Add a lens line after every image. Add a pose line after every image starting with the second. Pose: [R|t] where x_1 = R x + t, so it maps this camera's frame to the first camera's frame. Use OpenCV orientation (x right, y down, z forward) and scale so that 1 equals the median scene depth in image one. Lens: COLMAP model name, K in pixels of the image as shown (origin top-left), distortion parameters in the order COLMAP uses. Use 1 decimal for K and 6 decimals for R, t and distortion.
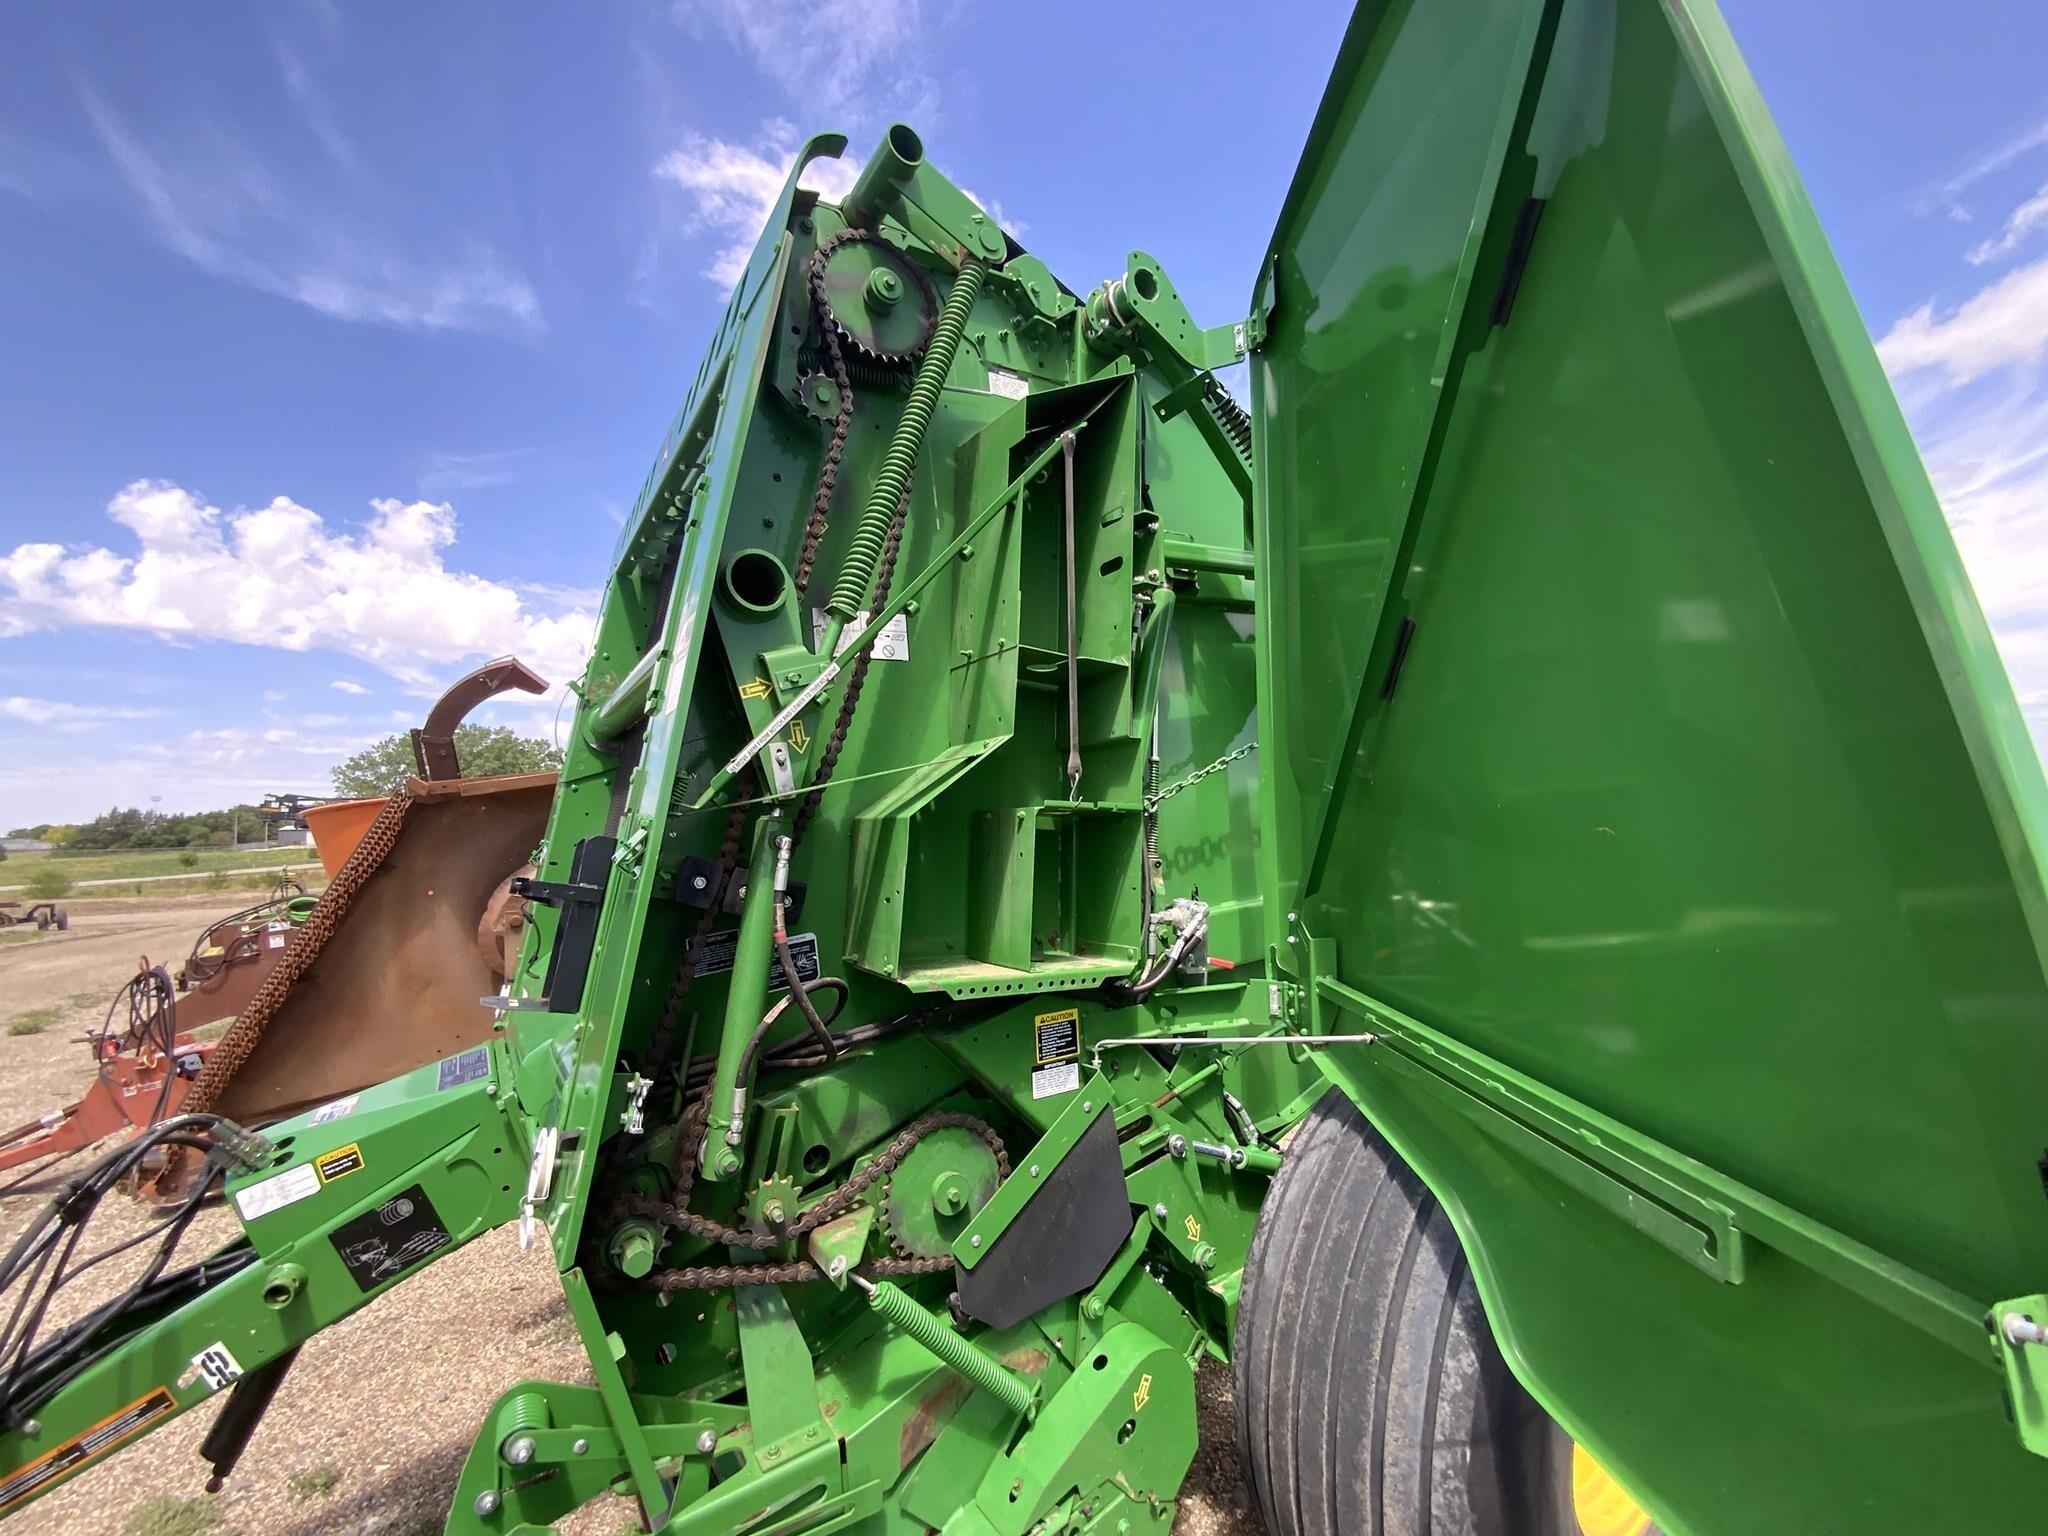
lens RADIAL K [[835.6, 0, 1025.4], [0, 835.6, 770.8], [0, 0, 1]] dist [0.026391, -0.019193]
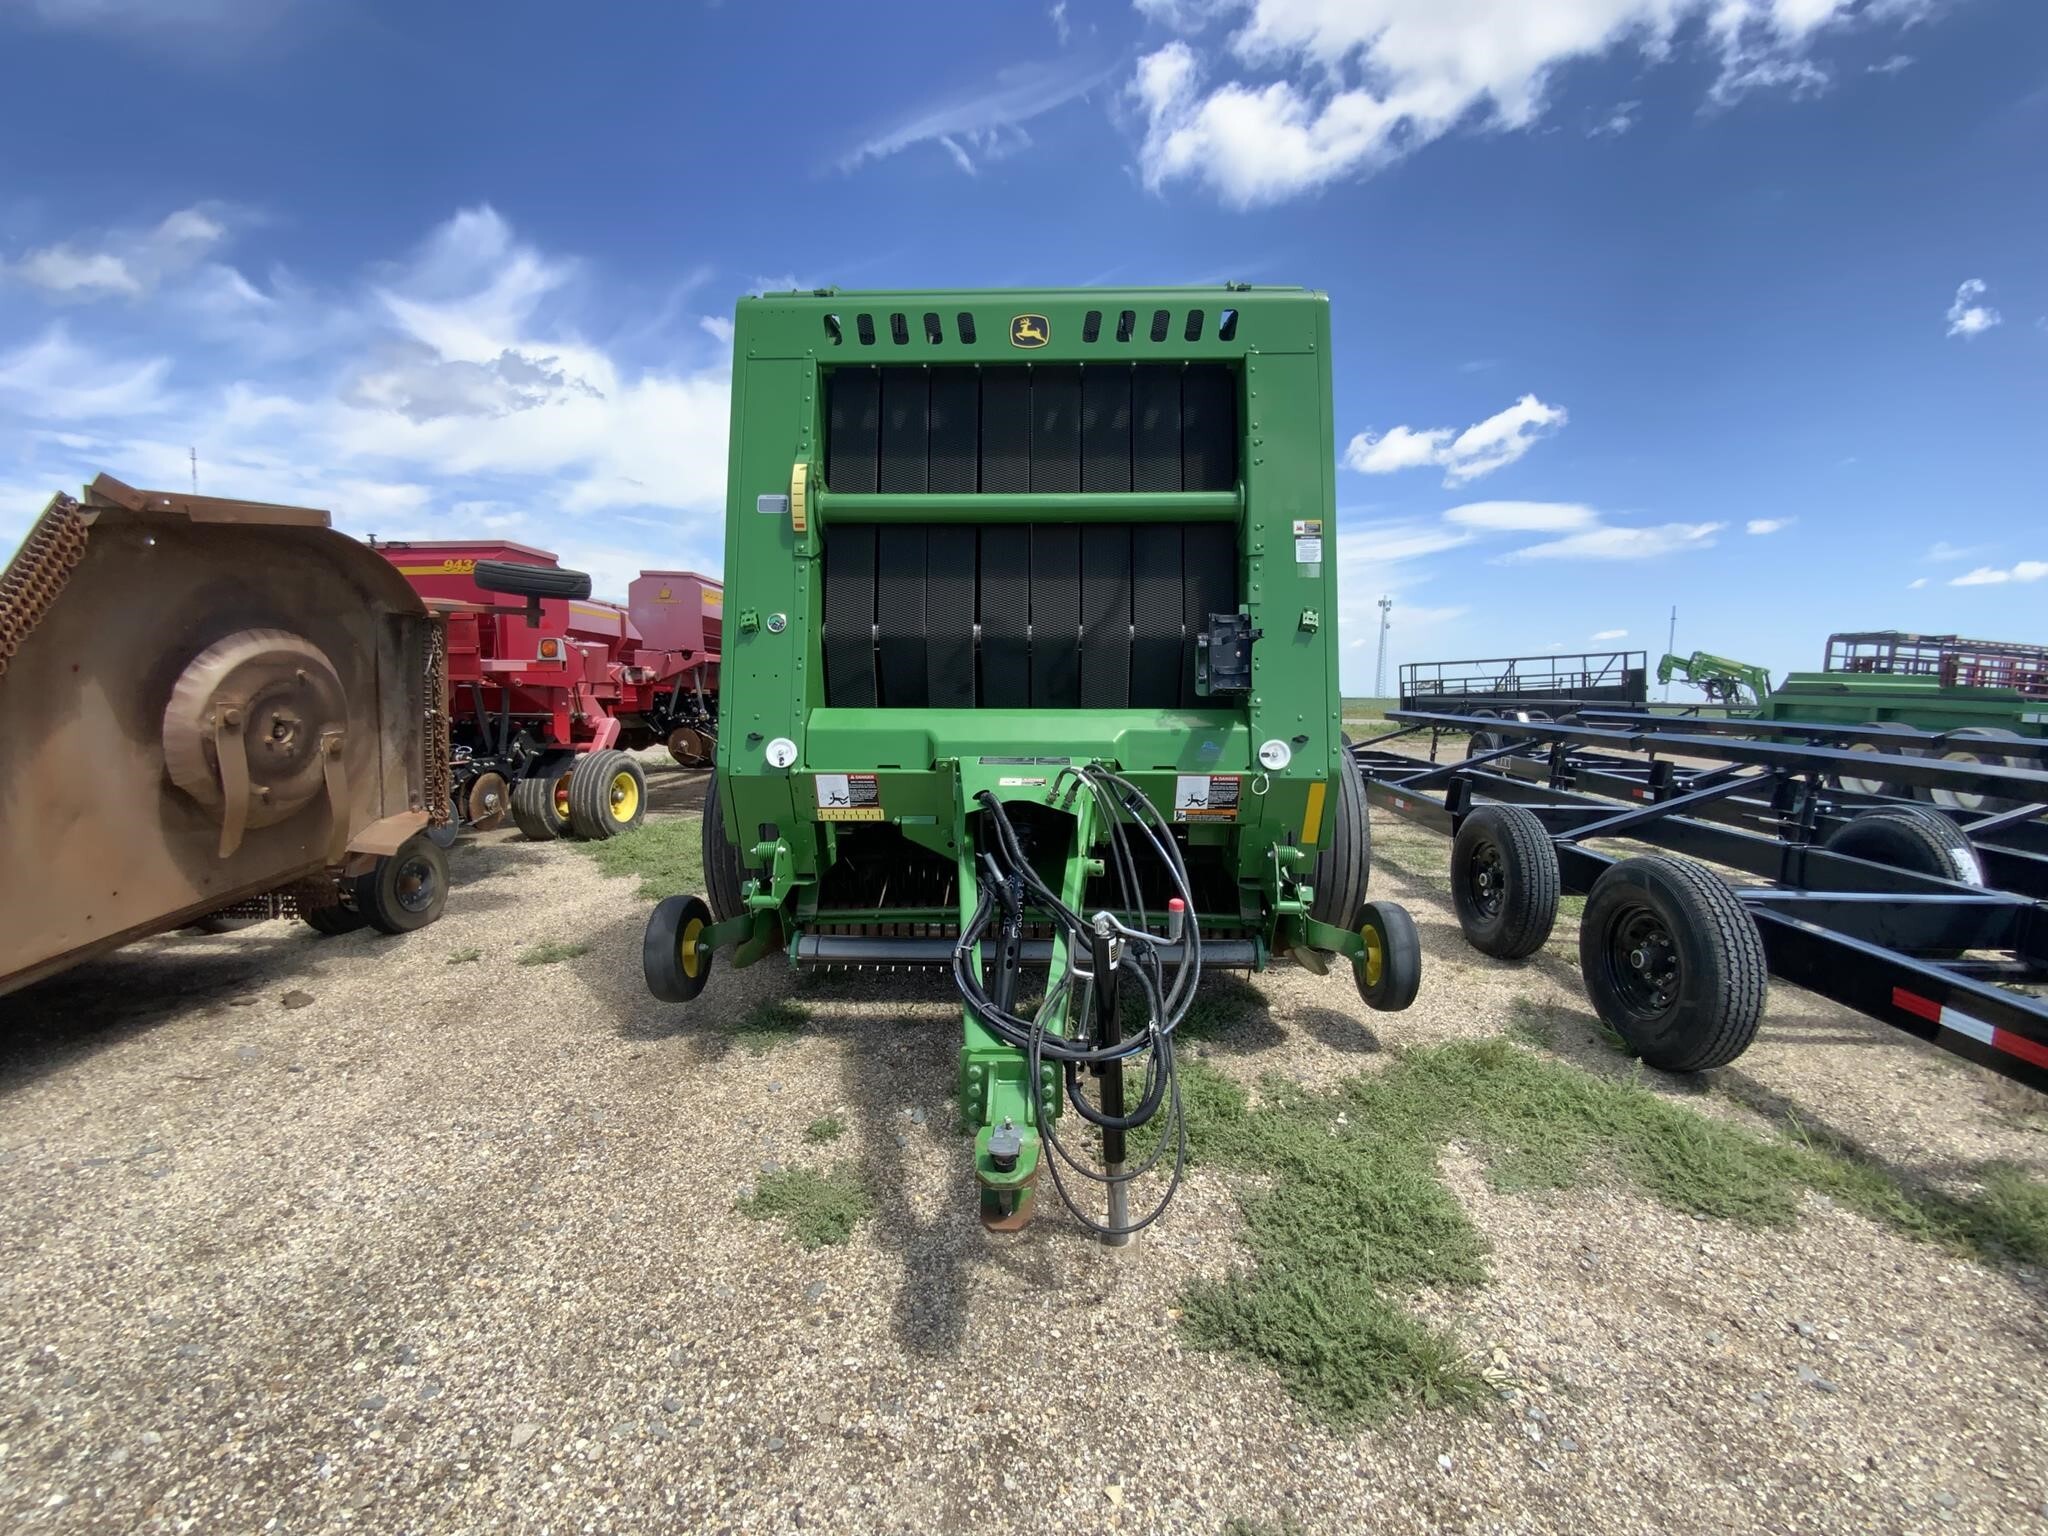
lens RADIAL K [[835.6, 0, 1025.4], [0, 835.6, 770.8], [0, 0, 1]] dist [0.026391, -0.019193]
pose [[0.577066, -0.042934, 0.815568, -0.849306], [-0.086823, 0.989733, 0.113535, 0.093736], [-0.812070, -0.136327, 0.567413, 0.079655]]
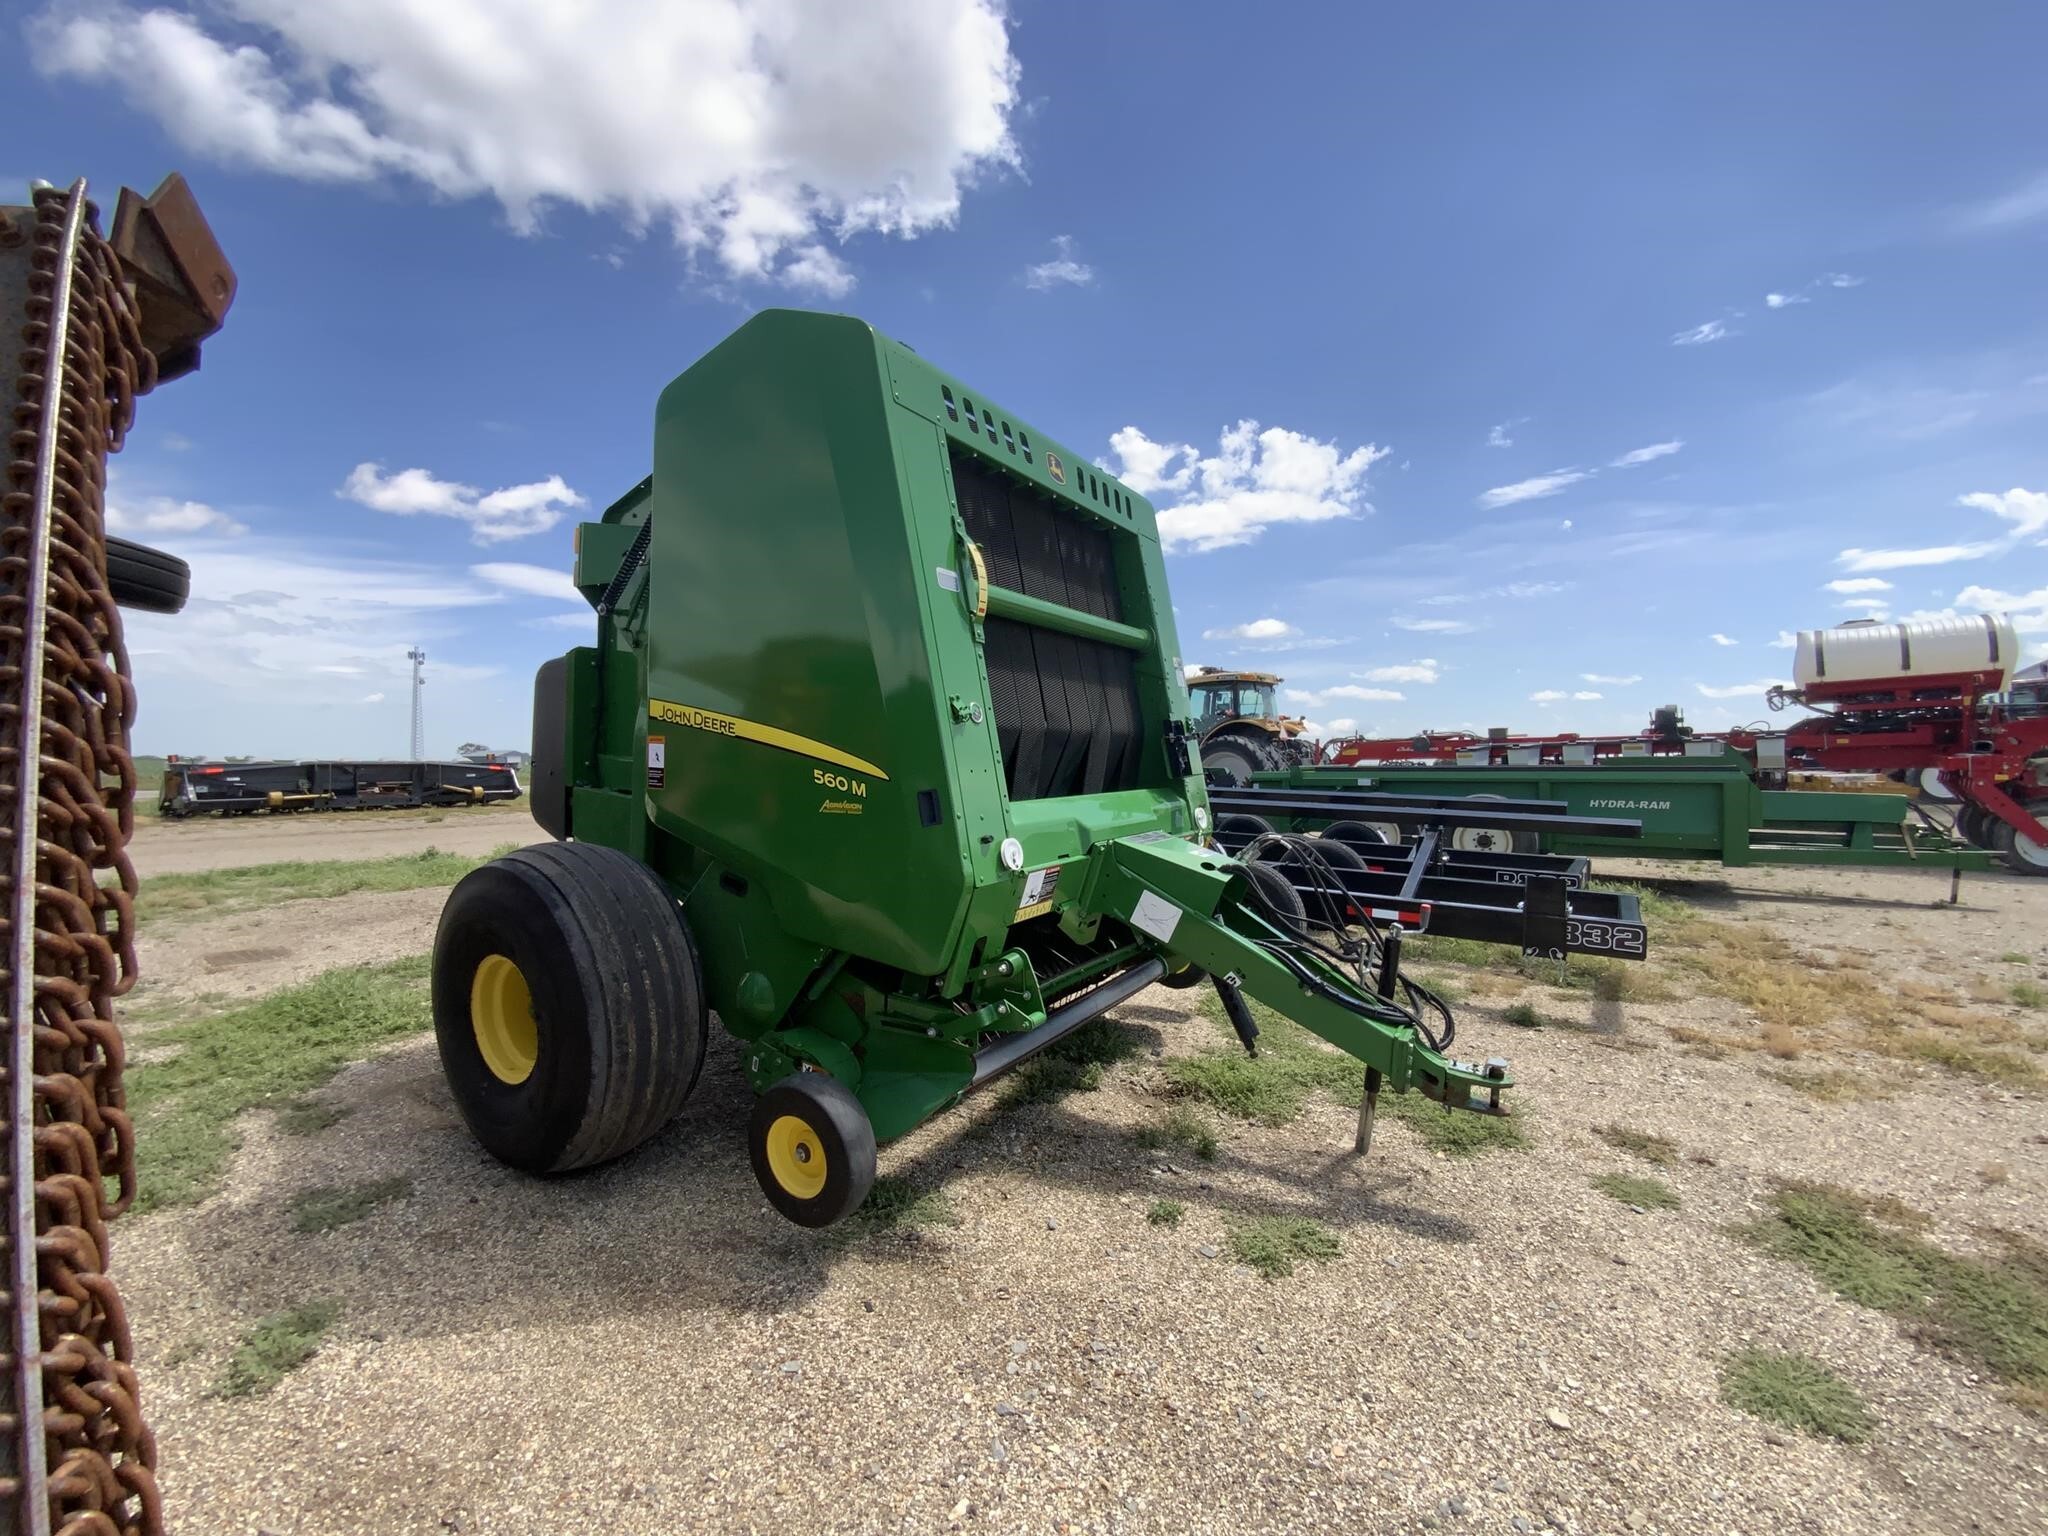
lens RADIAL K [[826.8, 0, 1027.7], [0, 826.8, 771.4], [0, 0, 1]] dist [0.019919, -0.016990]
pose [[-0.408721, 0.016240, 0.912515, -0.978399], [-0.055244, 0.997568, -0.042498, 0.138537], [-0.910986, -0.067781, -0.406830, 0.893934]]
